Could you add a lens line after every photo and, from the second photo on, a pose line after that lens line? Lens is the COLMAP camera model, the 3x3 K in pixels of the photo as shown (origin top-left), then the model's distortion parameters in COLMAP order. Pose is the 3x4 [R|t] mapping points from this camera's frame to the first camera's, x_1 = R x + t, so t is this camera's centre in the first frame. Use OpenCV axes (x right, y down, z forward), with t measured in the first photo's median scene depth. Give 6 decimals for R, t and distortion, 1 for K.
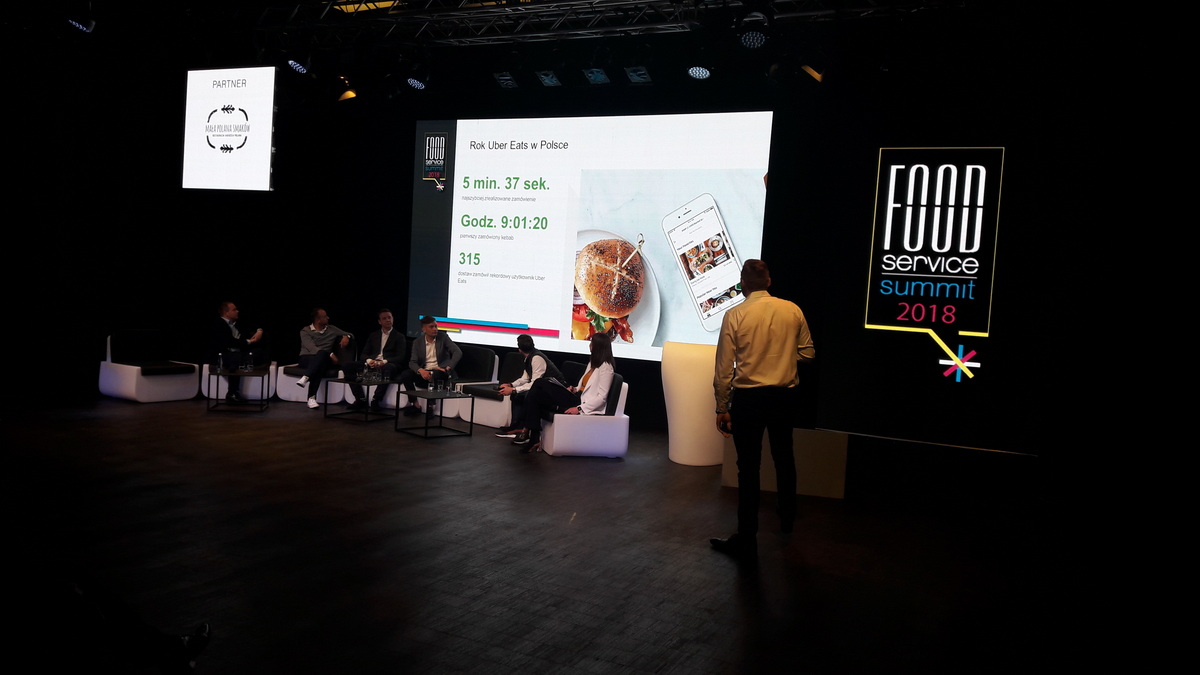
lens RADIAL K [[980.7, 0, 600.0], [0, 980.7, 337.5], [0, 0, 1]] dist [-0.036252, -0.002552]
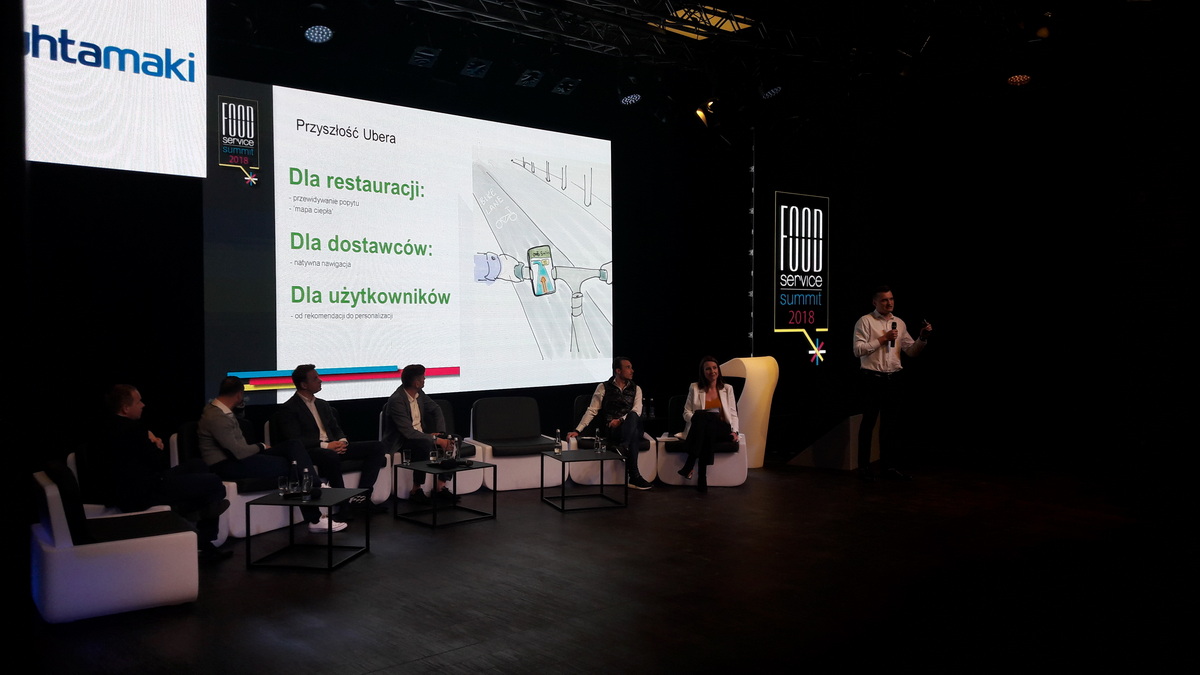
lens RADIAL K [[959.3, 0, 597.6], [0, 959.3, 351.9], [0, 0, 1]] dist [0.029990, -0.005368]
pose [[0.373055, -0.092835, 0.923153, -0.988583], [0.074901, 0.994747, 0.069766, -0.090104], [-0.924781, 0.043118, 0.378049, 0.754365]]
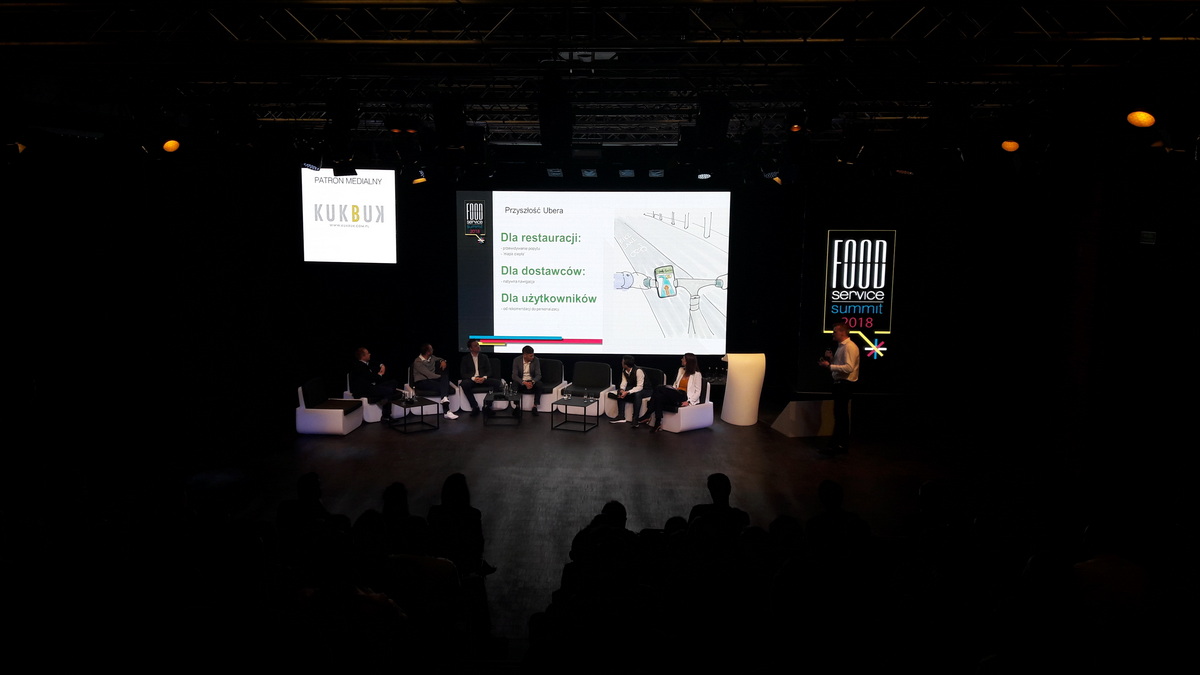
lens RADIAL K [[980.7, 0, 600.0], [0, 980.7, 337.5], [0, 0, 1]] dist [-0.036252, -0.002552]
pose [[0.909975, -0.114952, 0.398411, -0.804133], [0.070863, 0.989783, 0.123726, -0.250653], [-0.408563, -0.084355, 0.908824, -0.434862]]
